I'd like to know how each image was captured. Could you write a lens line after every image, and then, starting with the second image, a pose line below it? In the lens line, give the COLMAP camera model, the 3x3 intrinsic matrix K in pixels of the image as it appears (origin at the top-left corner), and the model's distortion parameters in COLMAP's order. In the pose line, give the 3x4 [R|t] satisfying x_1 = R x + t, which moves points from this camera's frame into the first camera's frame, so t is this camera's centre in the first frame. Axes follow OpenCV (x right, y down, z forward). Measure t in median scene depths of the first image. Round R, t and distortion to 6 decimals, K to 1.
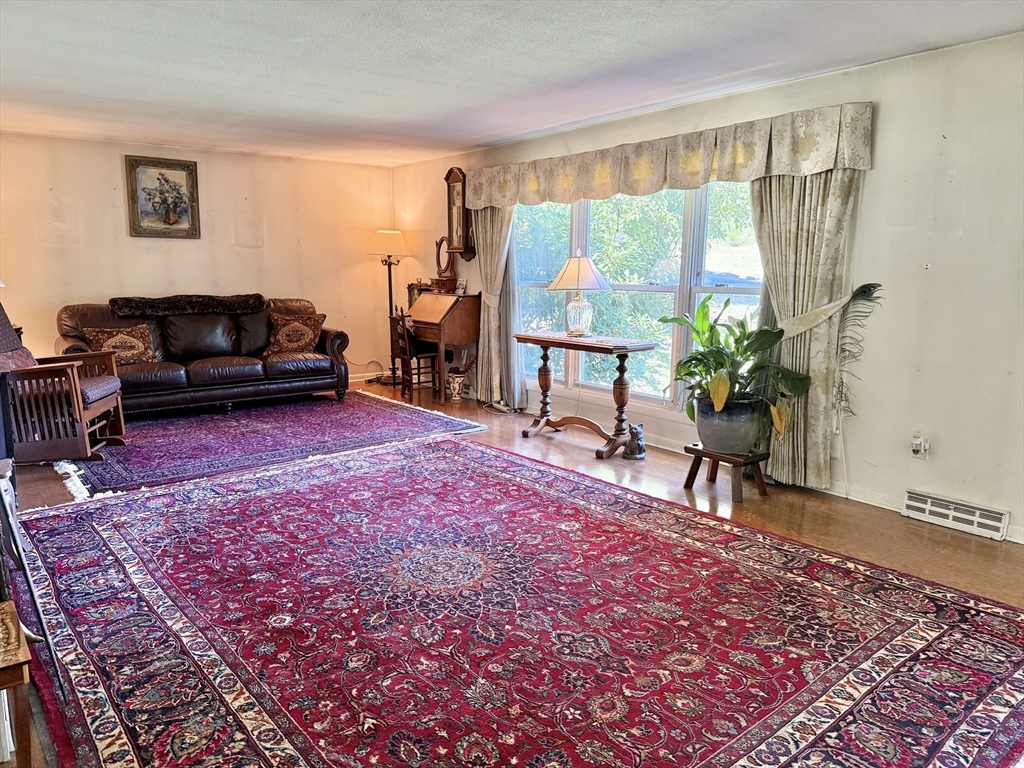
lens RADIAL K [[706.0, 0, 516.6], [0, 706.0, 404.1], [0, 0, 1]] dist [0.058043, -0.083225]
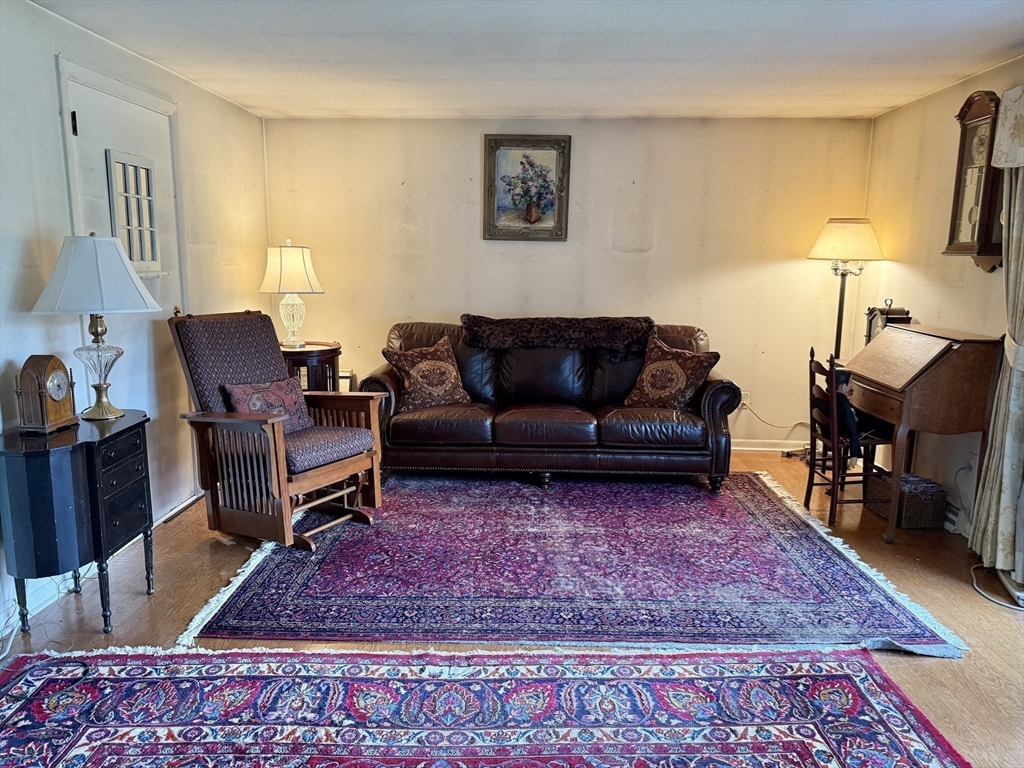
lens RADIAL K [[706.0, 0, 516.6], [0, 706.0, 404.1], [0, 0, 1]] dist [0.058043, -0.083225]
pose [[0.773045, 0.127675, -0.621370, 0.000474], [-0.129797, 0.990648, 0.042073, -0.095980], [0.620930, 0.048128, 0.782387, 0.436643]]
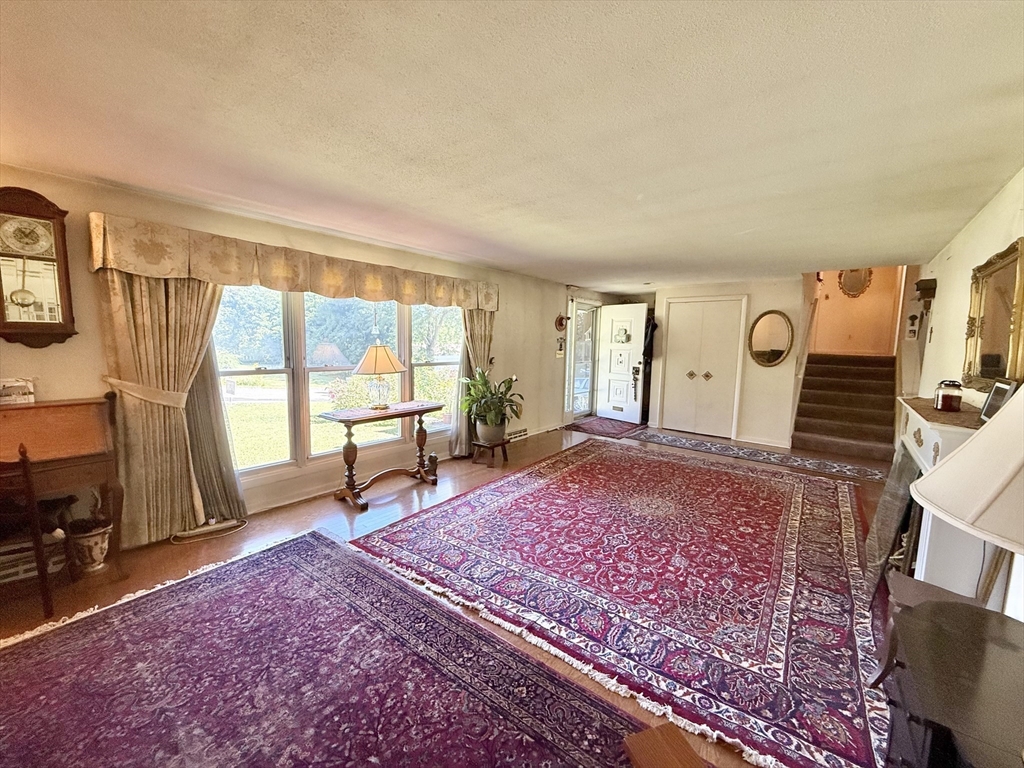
lens RADIAL K [[415.1, 0, 500.2], [0, 415.1, 384.6], [0, 0, 1]] dist [-0.008325, -0.000277]
pose [[-0.210633, -0.113130, 0.970997, -0.557275], [0.172666, 0.973359, 0.150861, -0.177244], [-0.962195, 0.199435, -0.185488, 0.781140]]
